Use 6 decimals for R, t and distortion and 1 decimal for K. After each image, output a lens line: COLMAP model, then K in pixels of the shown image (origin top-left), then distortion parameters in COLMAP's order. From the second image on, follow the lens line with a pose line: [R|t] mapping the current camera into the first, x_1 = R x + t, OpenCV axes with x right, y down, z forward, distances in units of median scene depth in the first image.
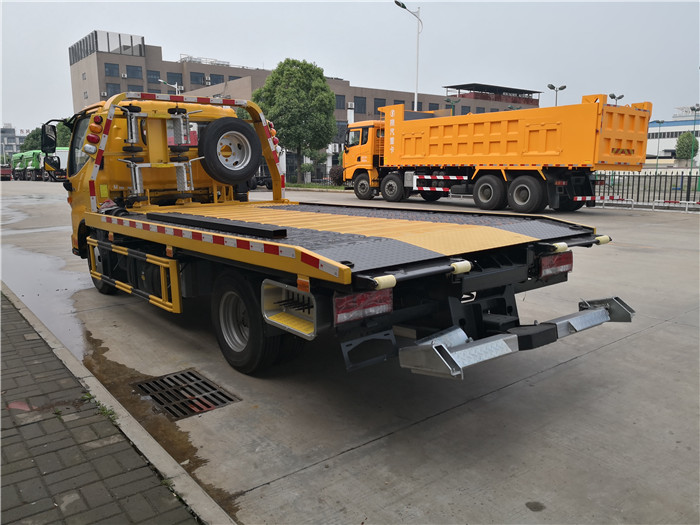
lens RADIAL K [[560.8, 0, 350.0], [0, 560.8, 262.5], [0, 0, 1]] dist [0.005687, -0.005147]
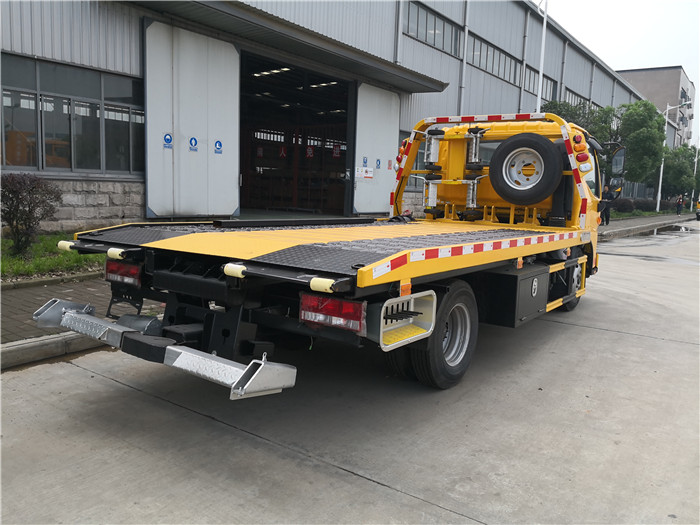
lens RADIAL K [[560.8, 0, 350.0], [0, 560.8, 262.5], [0, 0, 1]] dist [0.005687, -0.005147]
pose [[0.276005, 0.145004, -0.950155, 1.076766], [-0.202357, 0.975164, 0.090039, -0.131260], [0.939613, 0.167420, 0.298493, 0.852369]]
